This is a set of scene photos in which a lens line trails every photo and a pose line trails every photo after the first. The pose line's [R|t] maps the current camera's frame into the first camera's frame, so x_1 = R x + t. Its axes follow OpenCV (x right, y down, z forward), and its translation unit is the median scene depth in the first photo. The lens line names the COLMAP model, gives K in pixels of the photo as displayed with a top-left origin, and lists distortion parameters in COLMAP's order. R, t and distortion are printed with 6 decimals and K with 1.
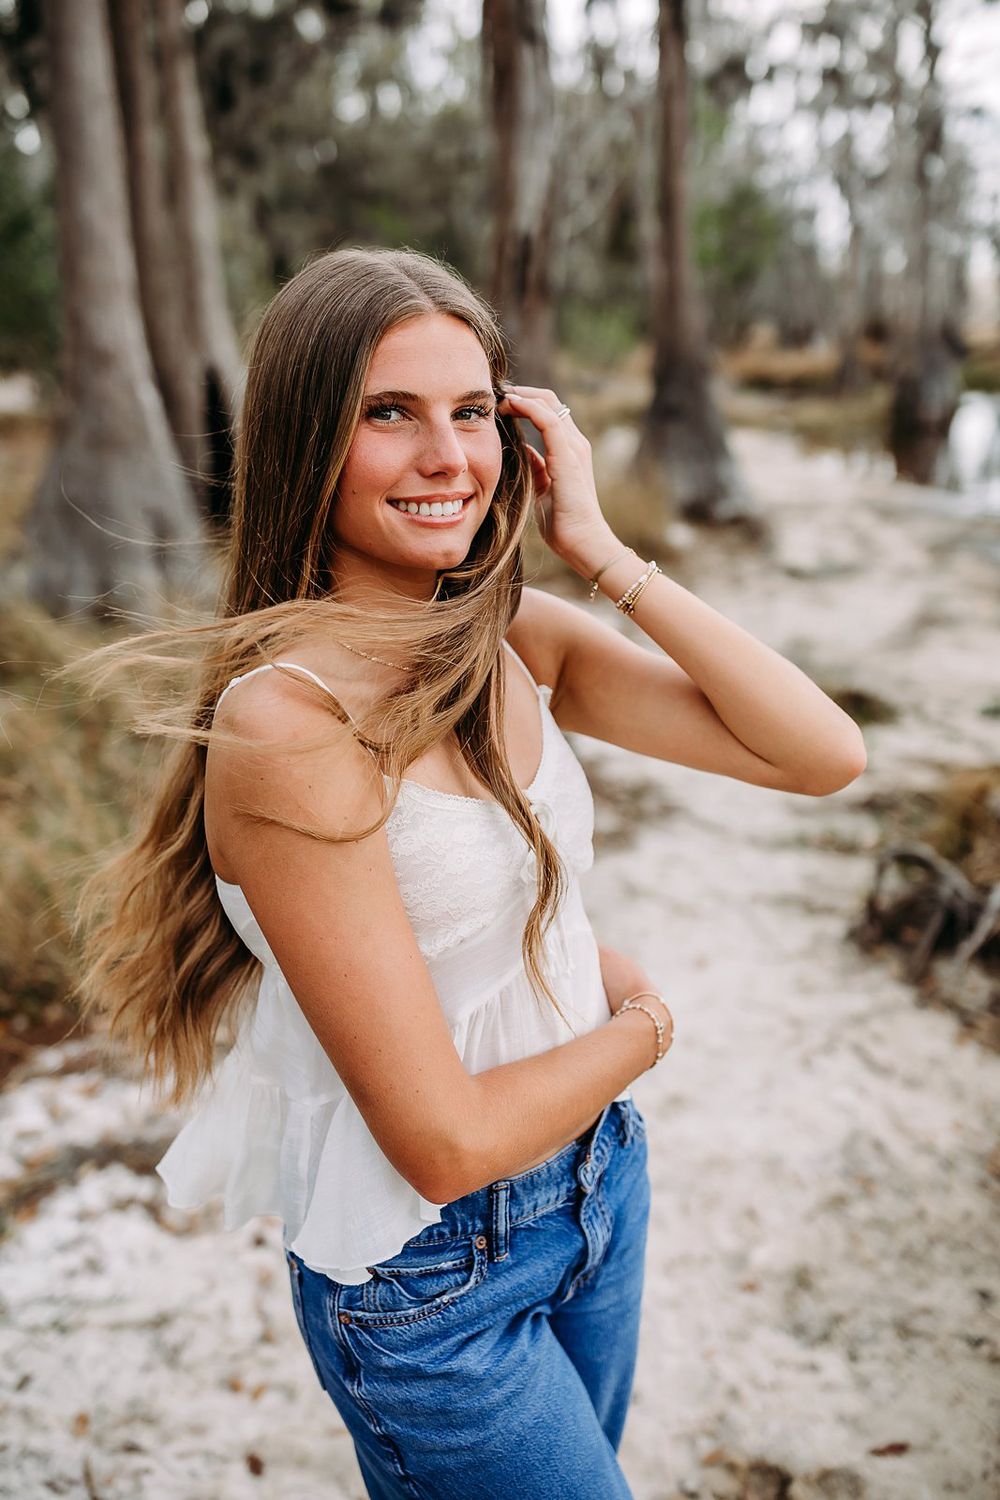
lens RADIAL K [[1445.4, 0, 505.3], [0, 1445.4, 718.2], [0, 0, 1]] dist [-0.003139, -0.003830]
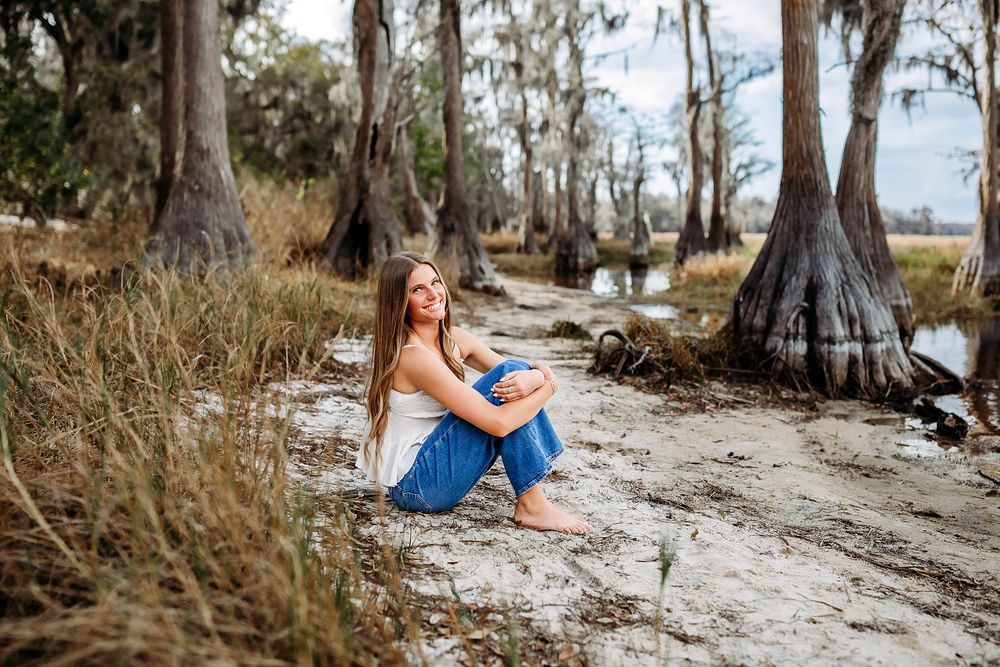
lens RADIAL K [[1003.8, 0, 500.0], [0, 1003.8, 333.5], [0, 0, 1]] dist [-0.010096, -0.011696]
pose [[0.977342, 0.024612, 0.210232, -0.089092], [0.008275, 0.988015, -0.154137, 0.115876], [-0.211506, 0.152384, 0.965424, -0.204851]]
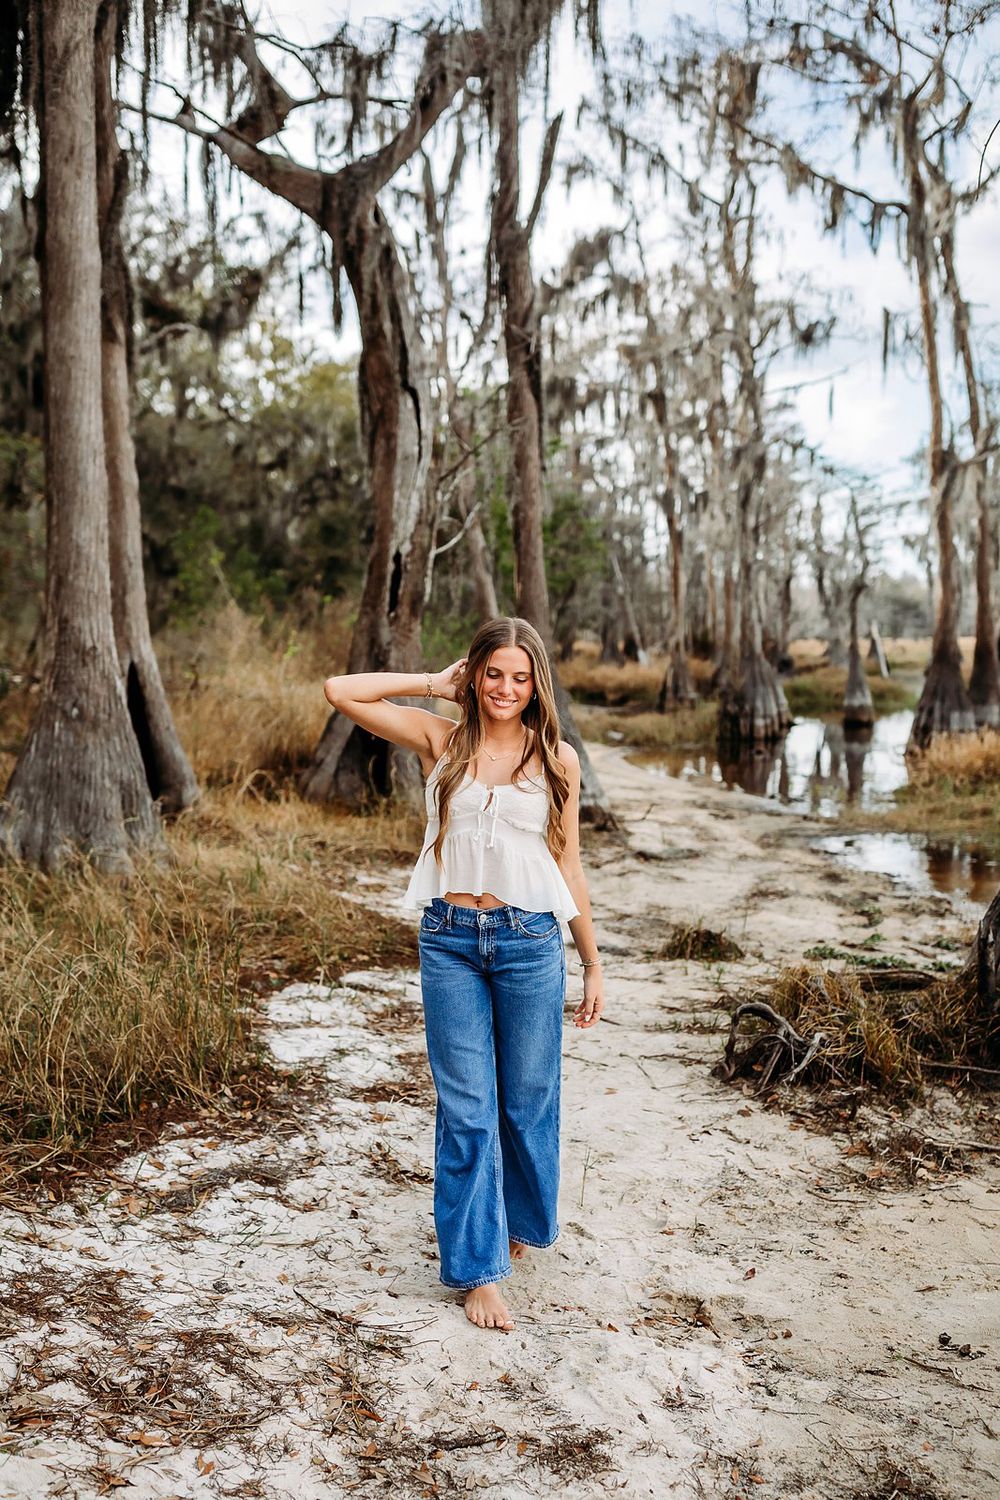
lens RADIAL K [[1584.6, 0, 500.4], [0, 1584.6, 821.0], [0, 0, 1]] dist [-0.012331, -0.012513]
pose [[0.992518, 0.016175, 0.121022, -0.051447], [0.001568, 0.989416, -0.145098, 0.043566], [-0.122088, 0.144202, 0.981988, -0.167163]]
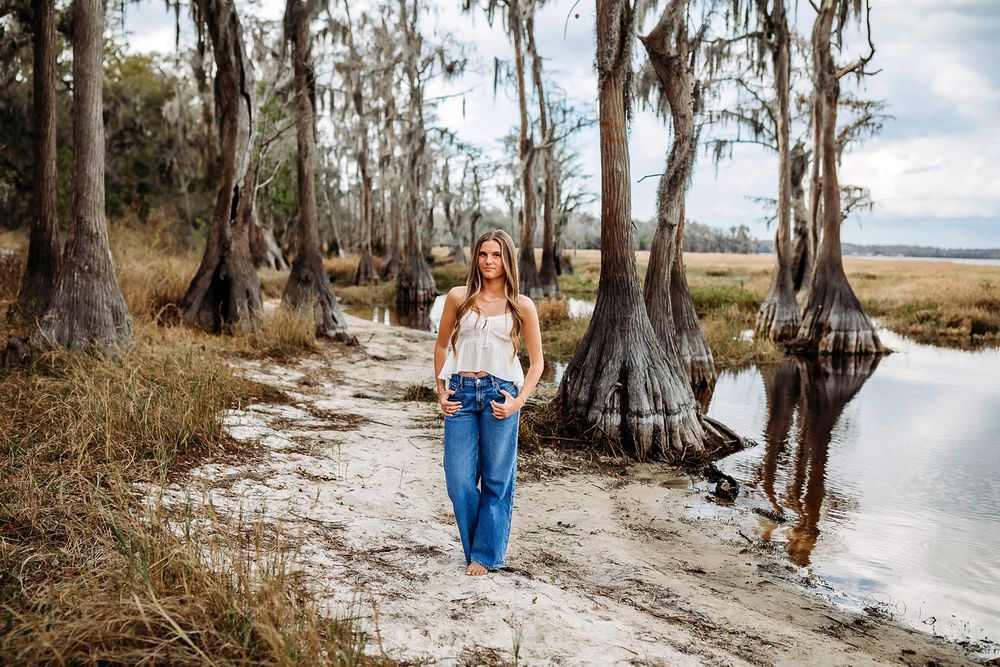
lens RADIAL K [[998.3, 0, 483.6], [0, 998.3, 348.6], [0, 0, 1]] dist [-0.014756, 0.006057]
pose [[0.935573, 0.024173, 0.352304, -0.136930], [0.031240, 0.988077, -0.150756, 0.090426], [-0.351748, 0.152049, 0.923664, -0.312191]]
